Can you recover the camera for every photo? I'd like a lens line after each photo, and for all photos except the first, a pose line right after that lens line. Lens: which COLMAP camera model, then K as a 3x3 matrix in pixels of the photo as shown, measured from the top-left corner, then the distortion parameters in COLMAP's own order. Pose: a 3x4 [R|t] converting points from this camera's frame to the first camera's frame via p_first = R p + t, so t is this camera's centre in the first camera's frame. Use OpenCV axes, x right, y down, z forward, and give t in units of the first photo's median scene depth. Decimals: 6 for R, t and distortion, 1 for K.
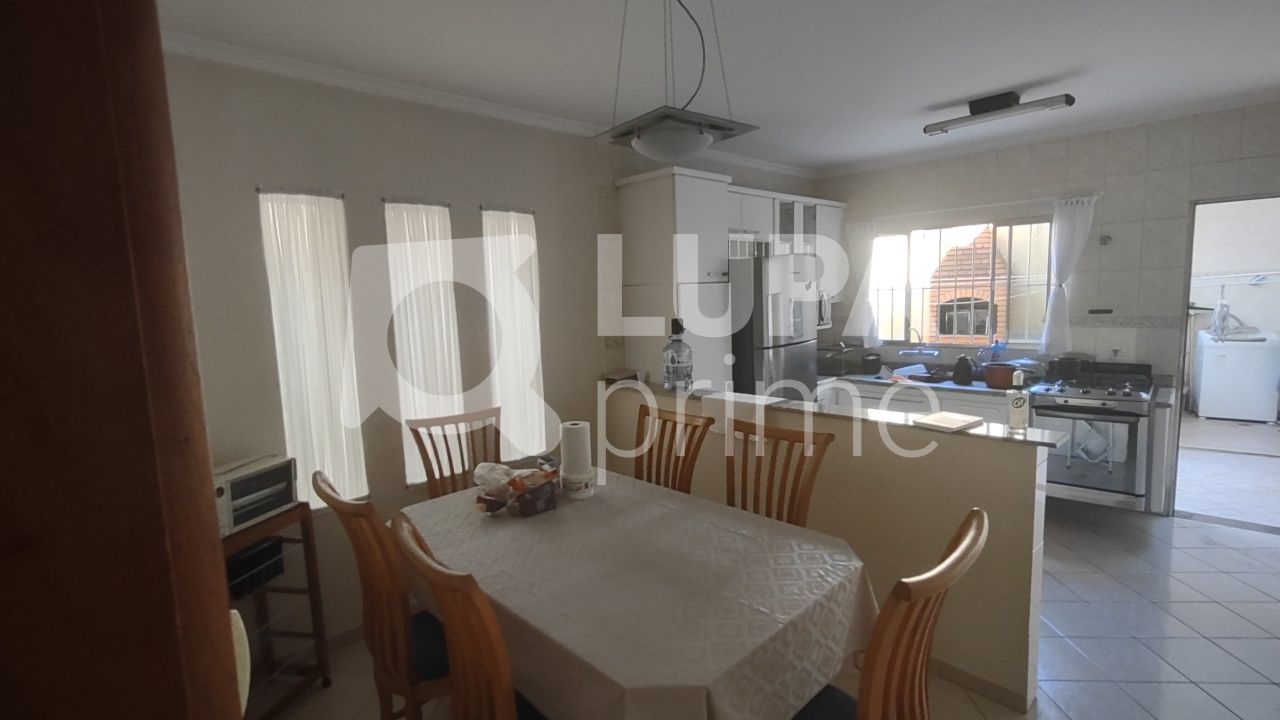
lens RADIAL K [[605.1, 0, 636.0], [0, 605.1, 344.2], [0, 0, 1]] dist [-0.000854, -0.000269]
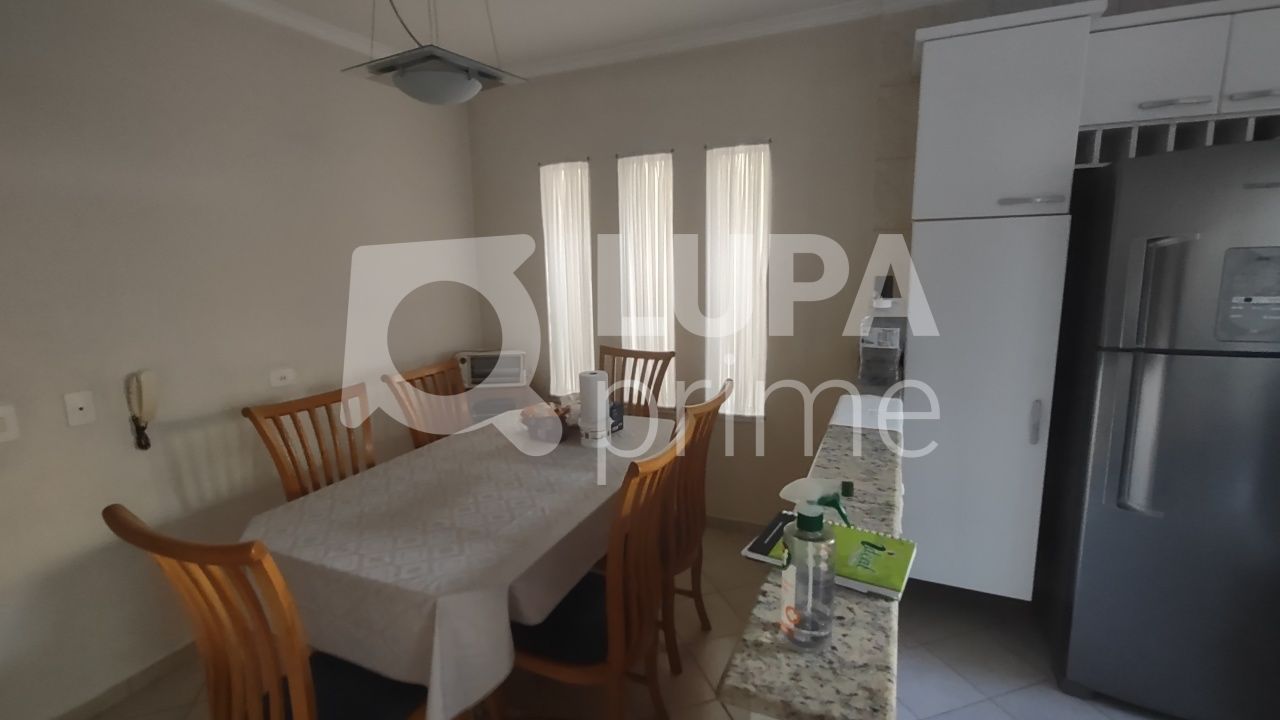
lens RADIAL K [[605.1, 0, 636.0], [0, 605.1, 344.2], [0, 0, 1]] dist [-0.000854, -0.000269]
pose [[0.343906, 0.171244, -0.923257, 0.622316], [-0.062211, 0.985225, 0.159564, -0.060959], [0.936941, 0.002561, 0.349478, 0.541049]]
